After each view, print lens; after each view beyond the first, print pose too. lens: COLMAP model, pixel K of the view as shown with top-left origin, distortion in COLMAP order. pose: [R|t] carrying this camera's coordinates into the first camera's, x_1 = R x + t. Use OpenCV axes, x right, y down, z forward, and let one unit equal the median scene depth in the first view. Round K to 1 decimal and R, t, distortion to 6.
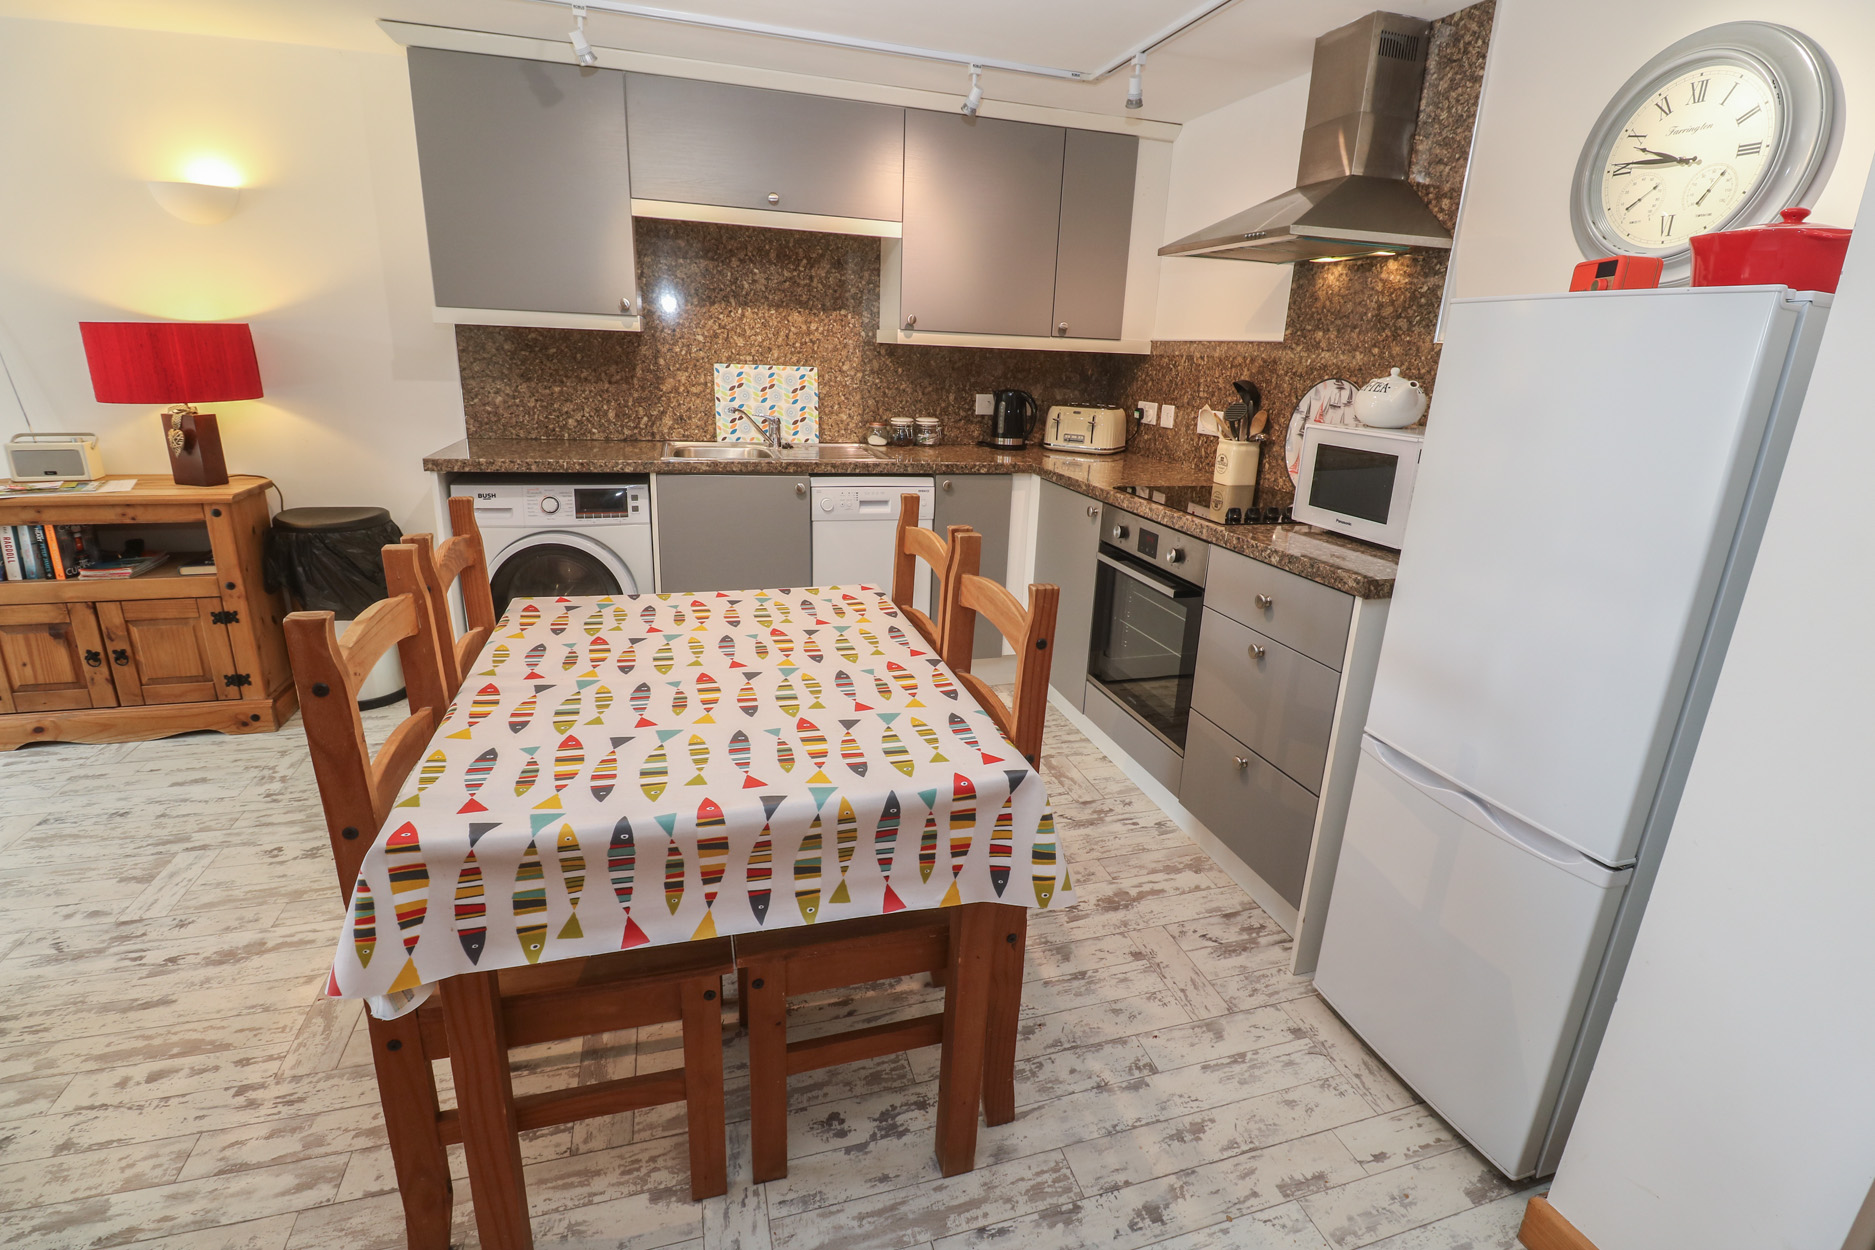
lens RADIAL K [[878.3, 0, 987.8], [0, 878.3, 625.0], [0, 0, 1]] dist [-0.008658, -0.009378]
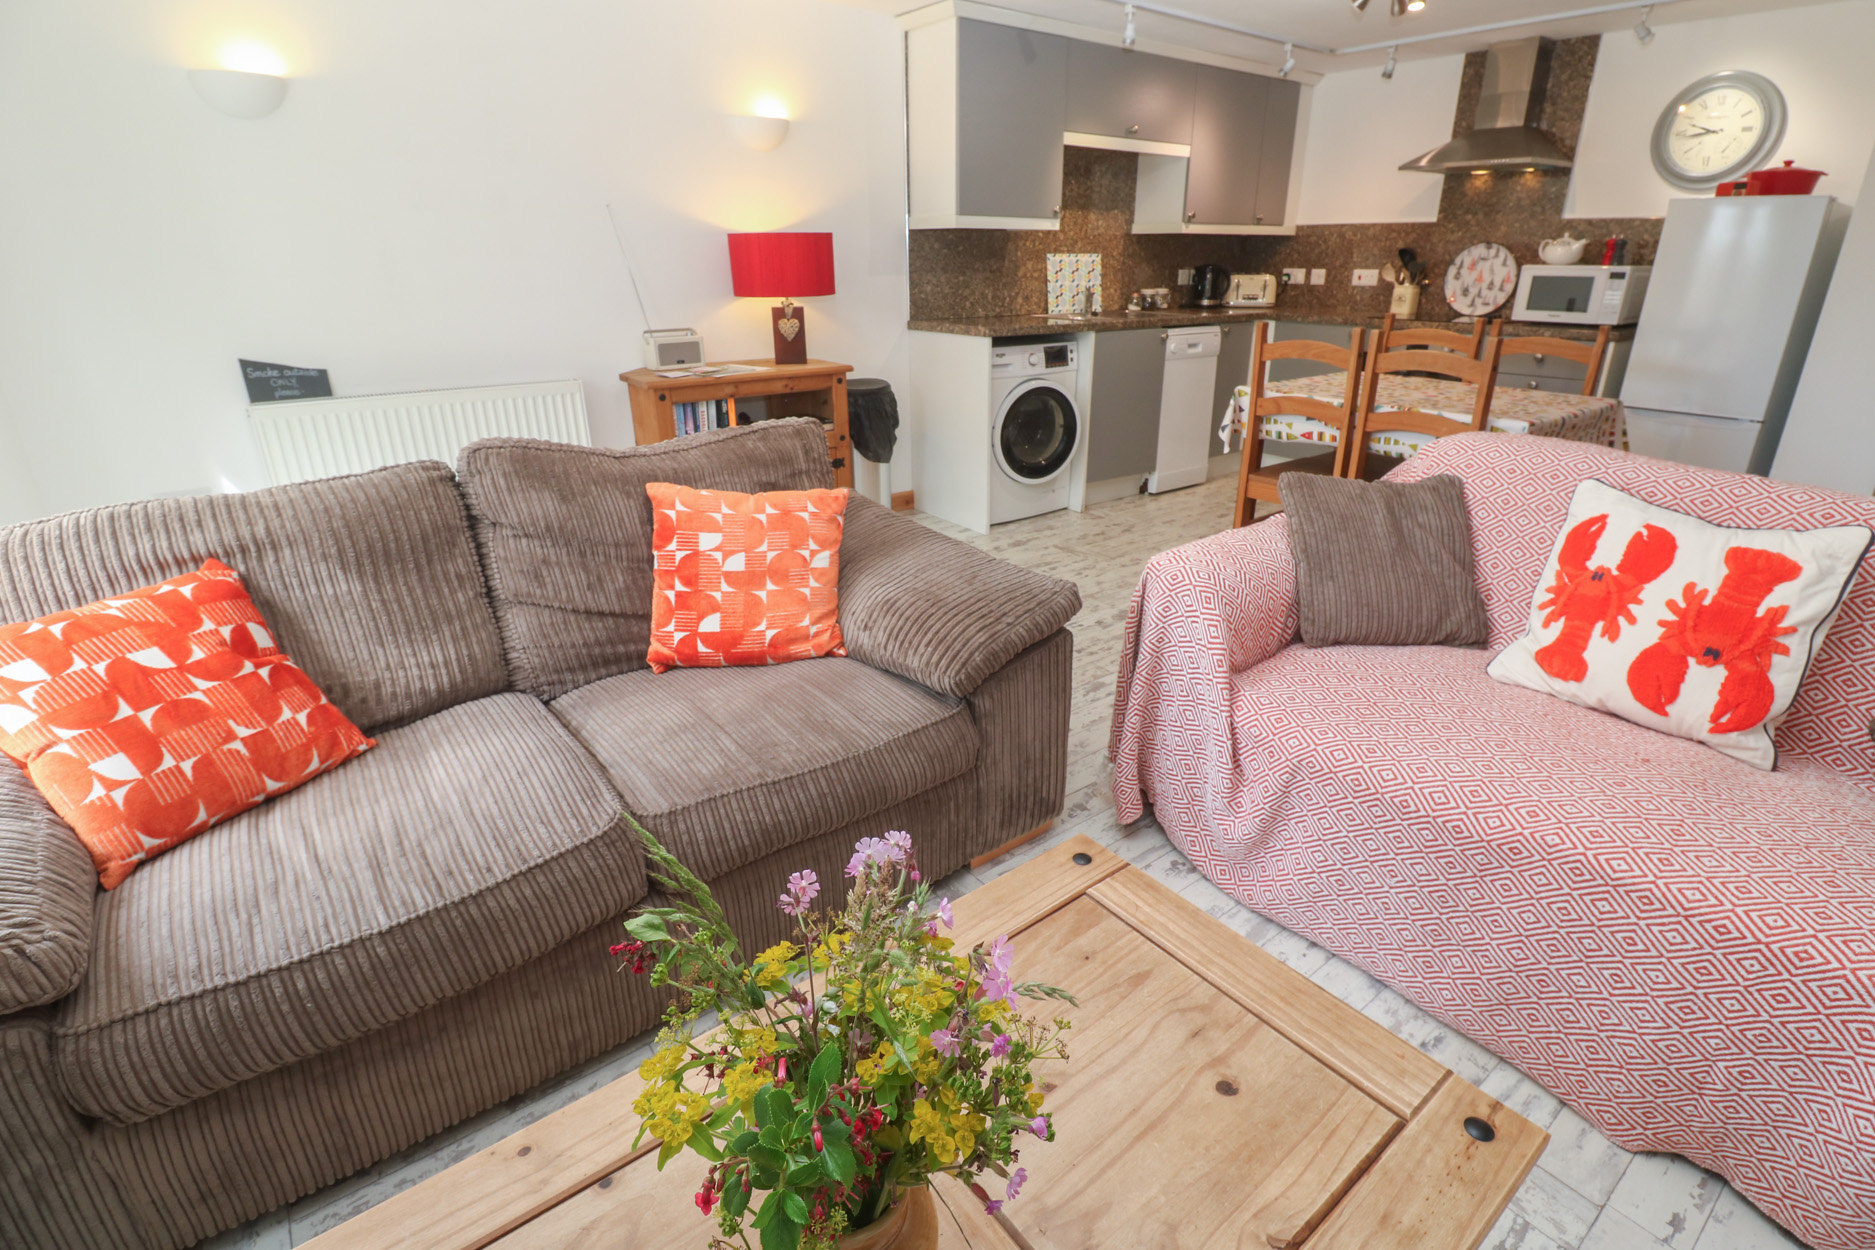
lens RADIAL K [[878.3, 0, 986.5], [0, 878.3, 631.1], [0, 0, 1]] dist [-0.008658, -0.009378]
pose [[0.934390, -0.180439, 0.307177, -1.118592], [0.145522, 0.980346, 0.133208, 0.095664], [-0.325176, -0.079768, 0.942283, -0.354221]]
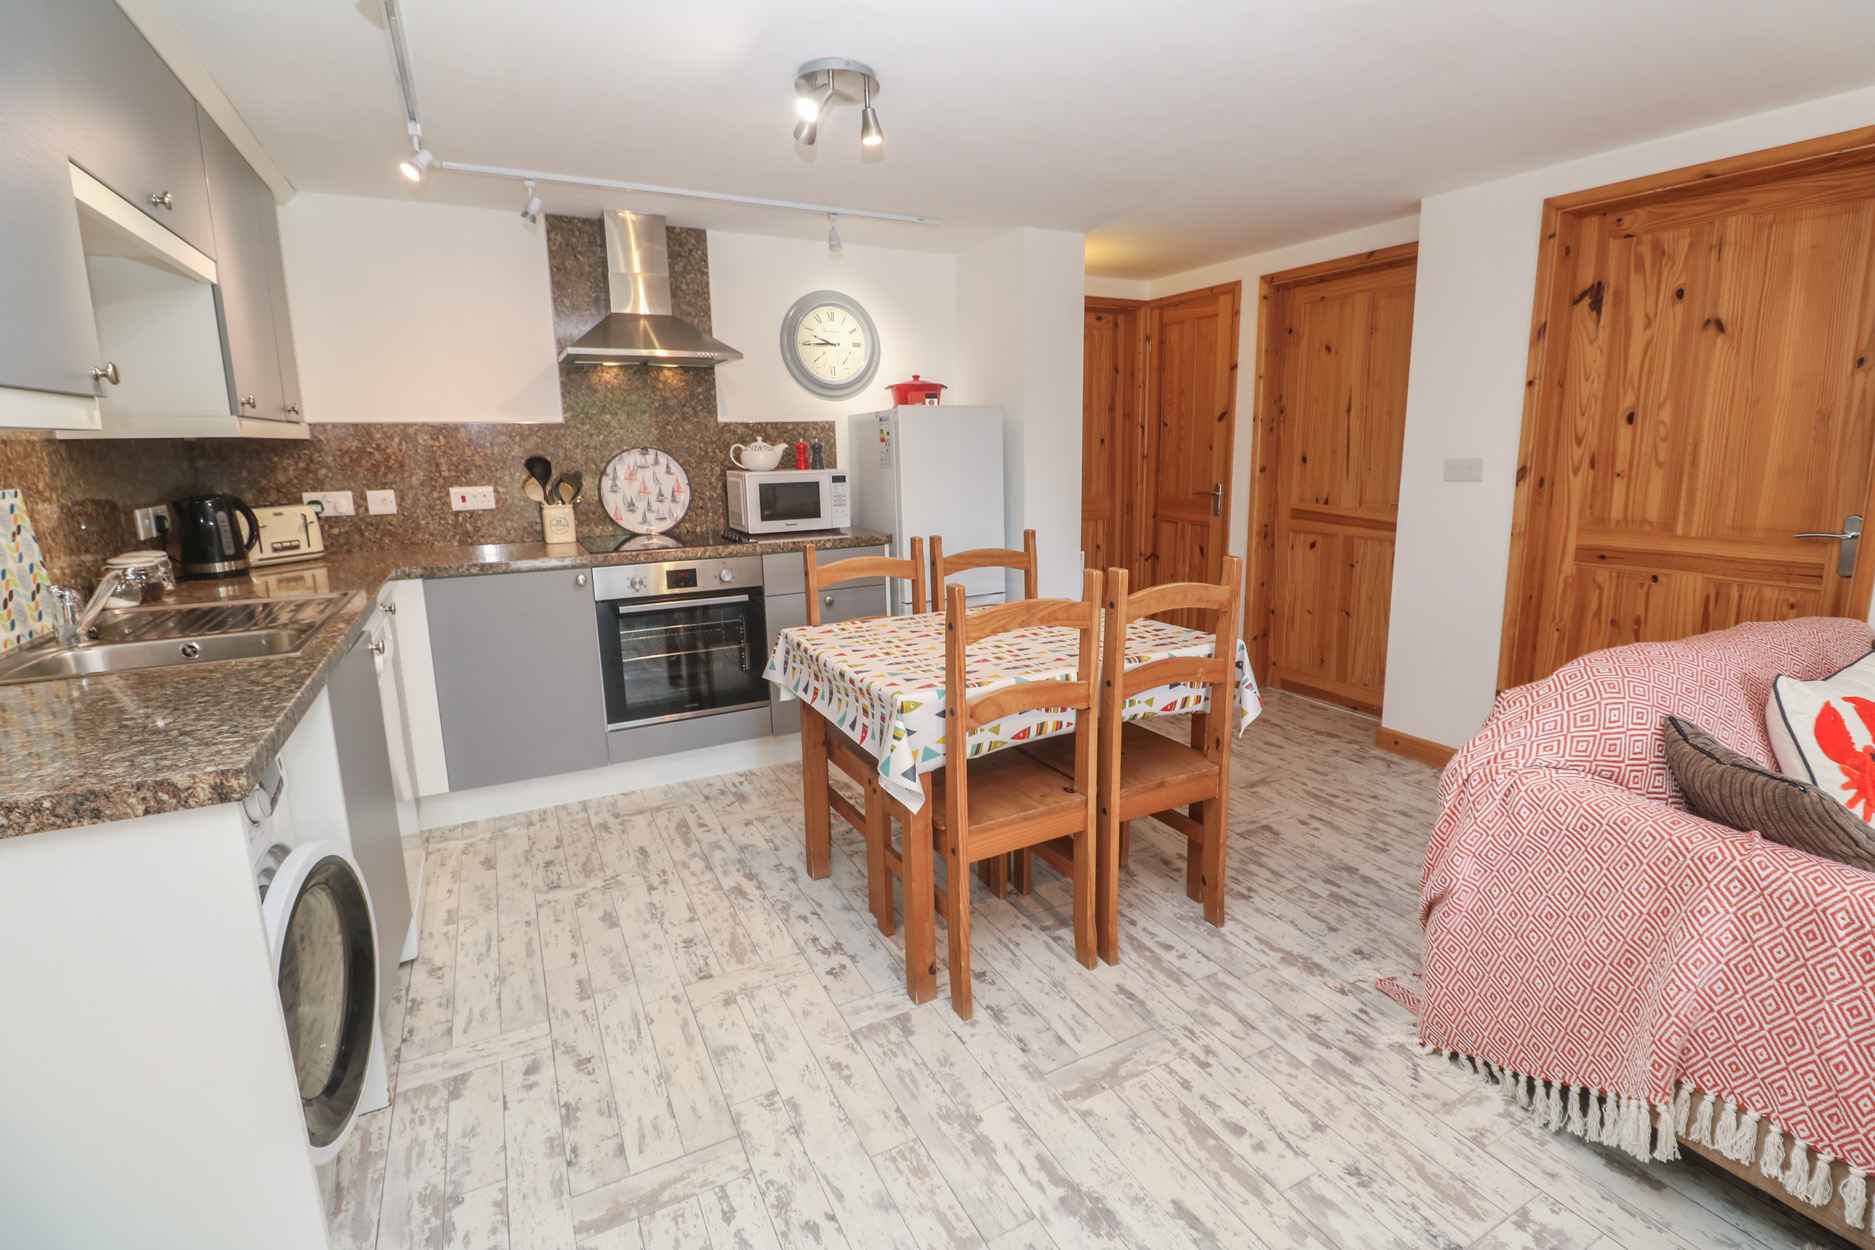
lens RADIAL K [[878.3, 0, 947.7], [0, 878.3, 609.1], [0, 0, 1]] dist [-0.008658, -0.009378]
pose [[-0.163057, -0.222444, 0.961213, -1.004305], [0.298977, 0.917302, 0.263000, -0.244315], [-0.940226, 0.330265, -0.083067, 0.678058]]
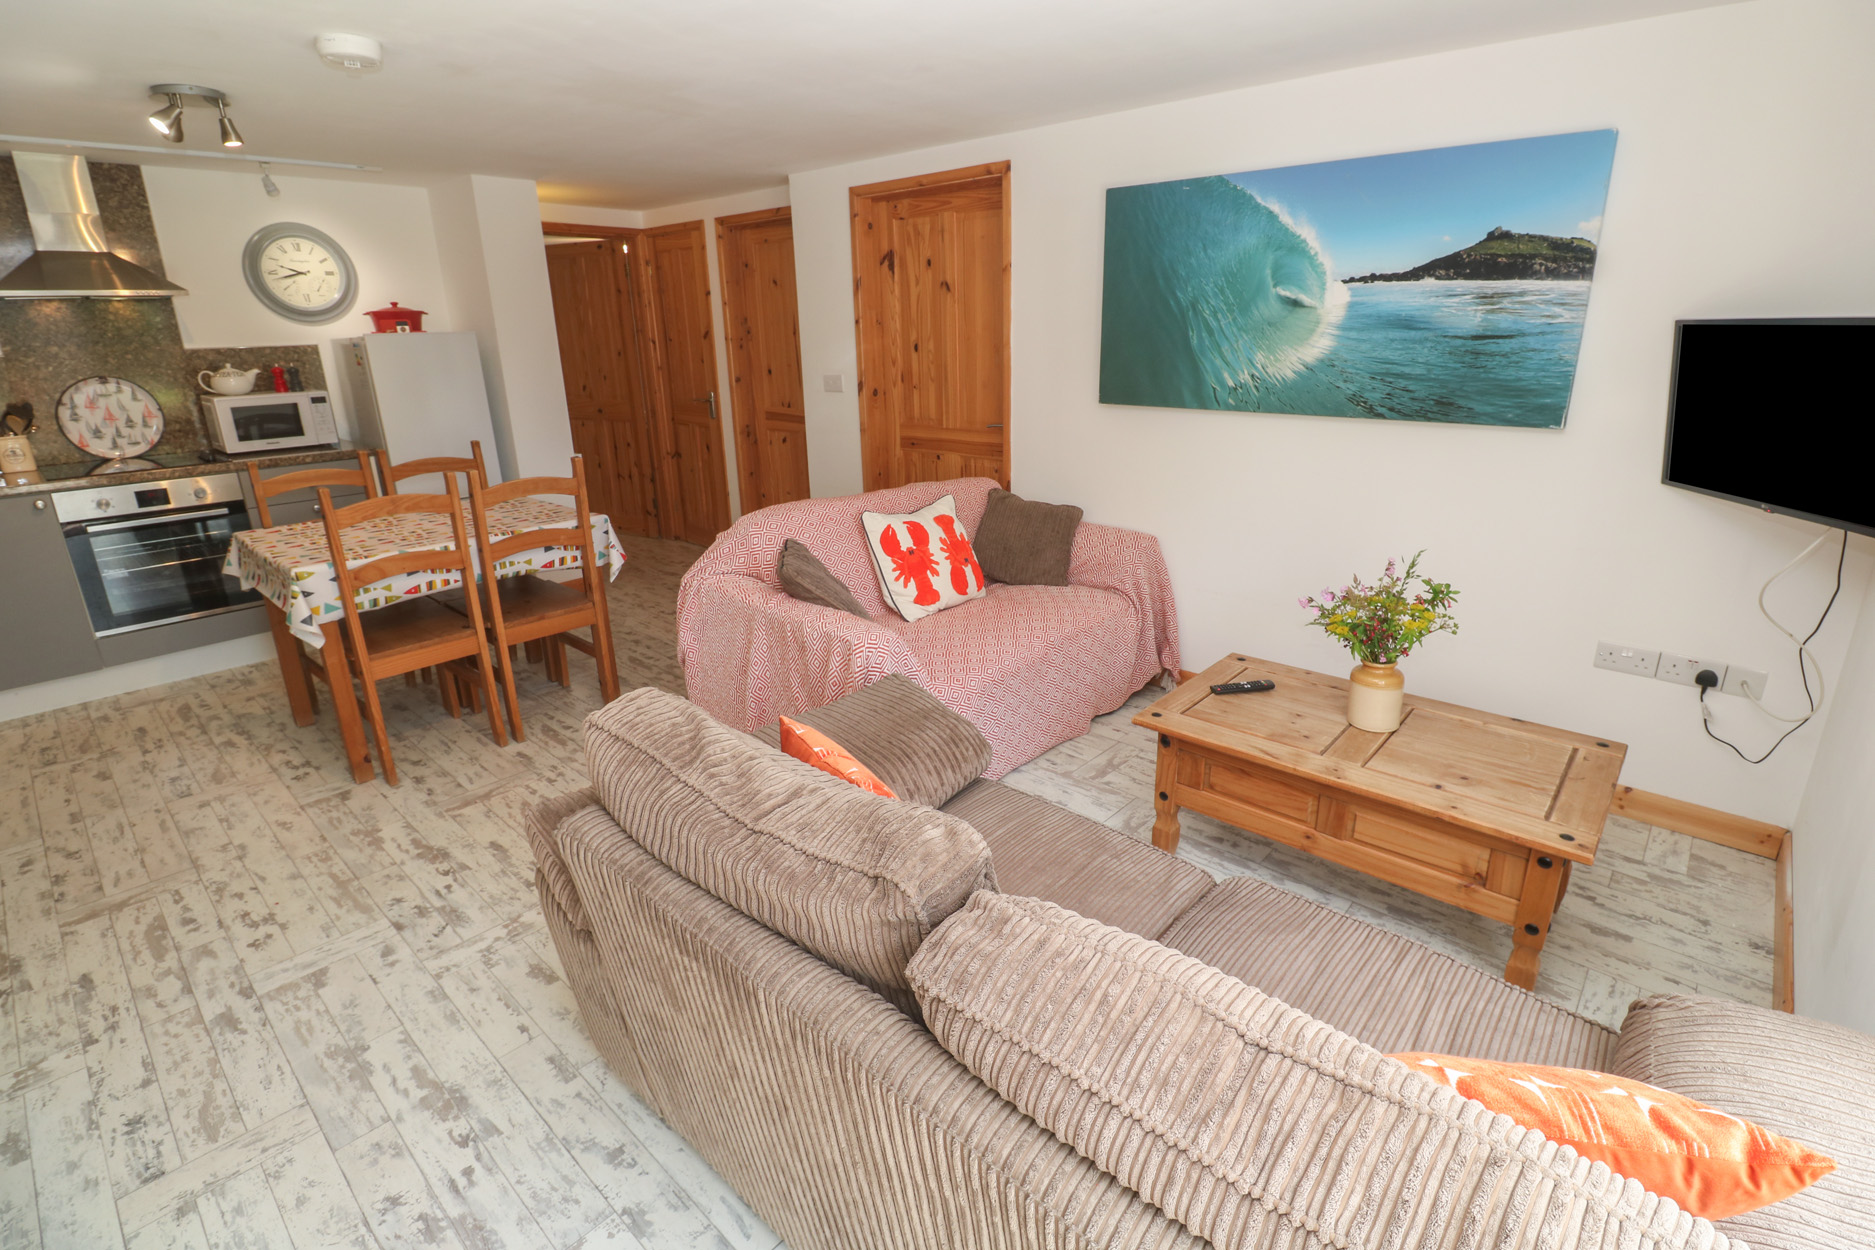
lens RADIAL K [[878.3, 0, 949.9], [0, 878.3, 611.2], [0, 0, 1]] dist [-0.008658, -0.009378]
pose [[-0.498719, -0.300941, 0.812843, -1.507791], [0.246363, 0.849896, 0.465814, -0.245970], [-0.831015, 0.432565, -0.349718, 0.439270]]
